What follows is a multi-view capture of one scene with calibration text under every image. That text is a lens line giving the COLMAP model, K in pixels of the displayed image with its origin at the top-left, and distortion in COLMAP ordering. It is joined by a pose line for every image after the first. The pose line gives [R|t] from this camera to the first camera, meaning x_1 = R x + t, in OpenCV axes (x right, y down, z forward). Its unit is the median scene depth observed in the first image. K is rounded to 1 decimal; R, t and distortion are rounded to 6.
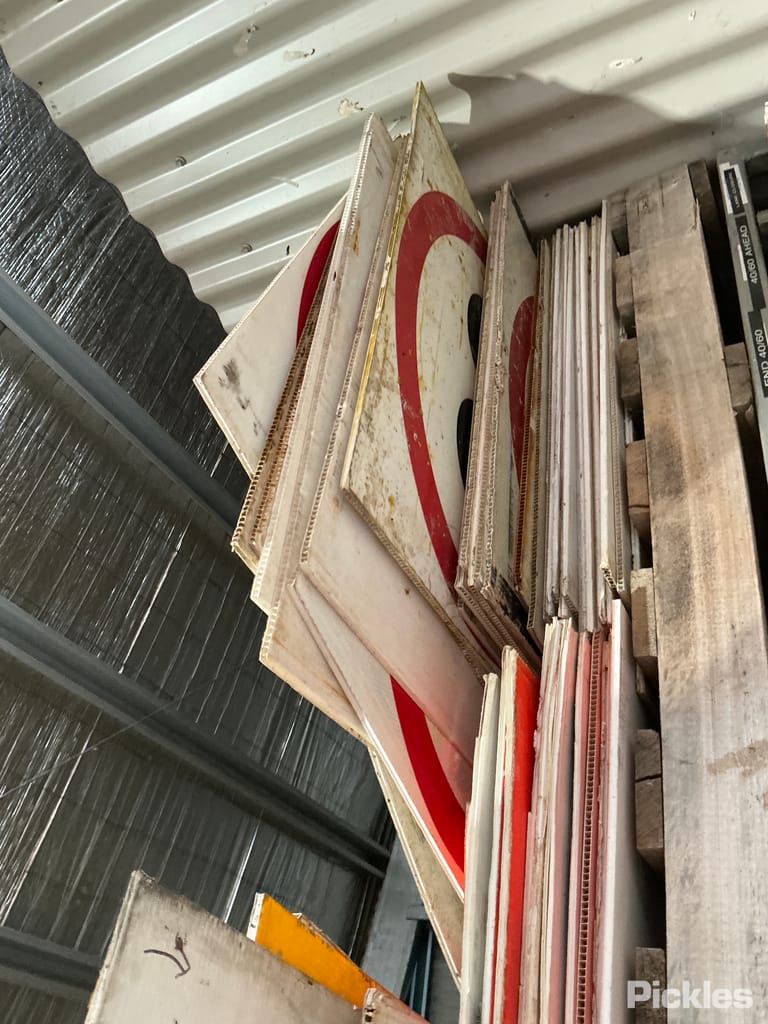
lens RADIAL K [[849.7, 0, 377.3], [0, 849.7, 512.4], [0, 0, 1]] dist [0.095382, -0.178436]
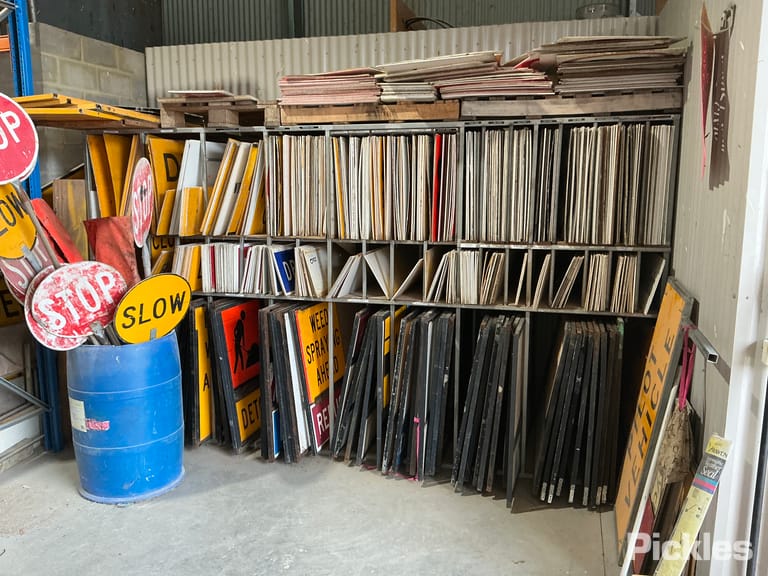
lens RADIAL K [[637.3, 0, 388.1], [0, 637.3, 287.5], [0, 0, 1]] dist [0.095382, -0.178436]
pose [[0.262188, 0.800856, 0.538411, -1.249920], [-0.624659, -0.284427, 0.727257, -2.572493], [0.735567, -0.527001, 0.425689, -2.305748]]
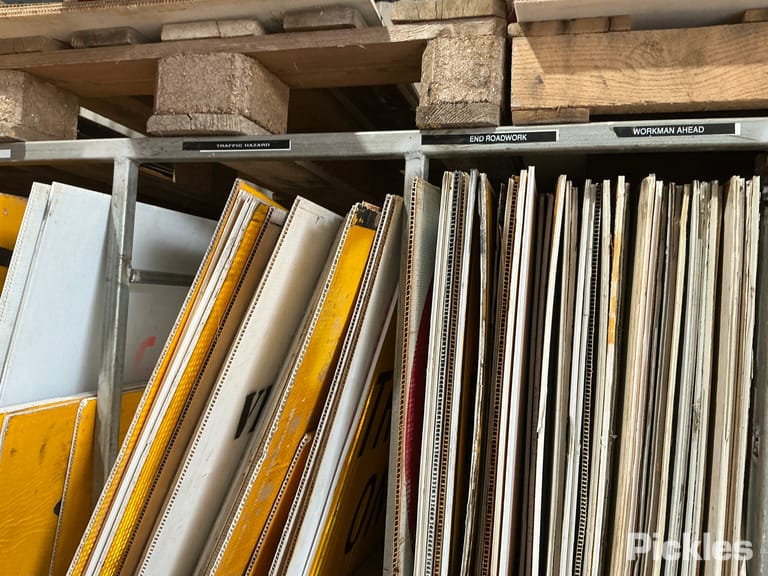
lens RADIAL K [[637.3, 0, 387.6], [0, 637.3, 293.7], [0, 0, 1]] dist [0.095382, -0.178436]
pose [[0.228405, 0.904350, 0.360529, -0.047047], [-0.585186, -0.168428, 0.793214, 0.939368], [0.778067, -0.392151, 0.490744, -0.955188]]
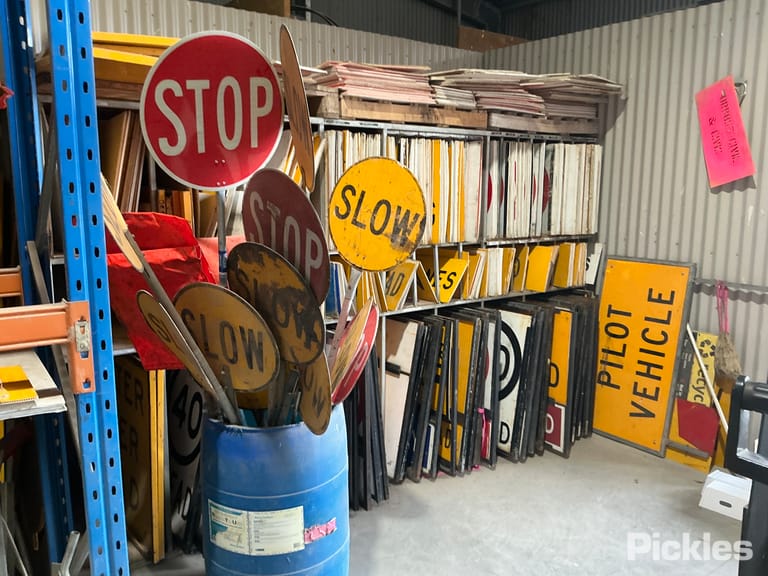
lens RADIAL K [[637.3, 0, 384.6], [0, 637.3, 289.4], [0, 0, 1]] dist [0.095382, -0.178436]
pose [[-0.166642, 0.789775, 0.590327, -1.435118], [-0.984464, -0.166862, -0.054663, 1.364861], [0.055332, -0.590265, 0.805311, -4.048701]]
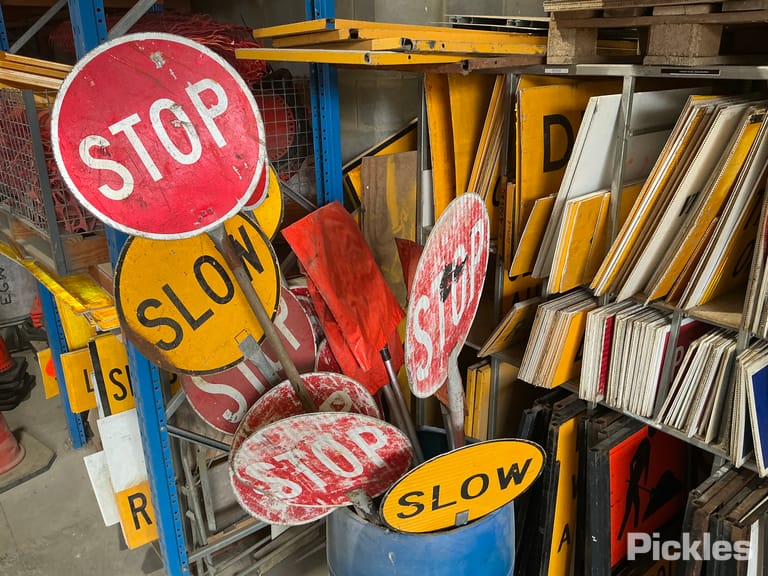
lens RADIAL K [[637.3, 0, 395.4], [0, 637.3, 285.7], [0, 0, 1]] dist [0.095382, -0.178436]
pose [[0.457902, 0.753738, 0.471386, -0.811172], [-0.075806, -0.495206, 0.865462, -0.074343], [0.885765, -0.432031, -0.169618, -1.311620]]
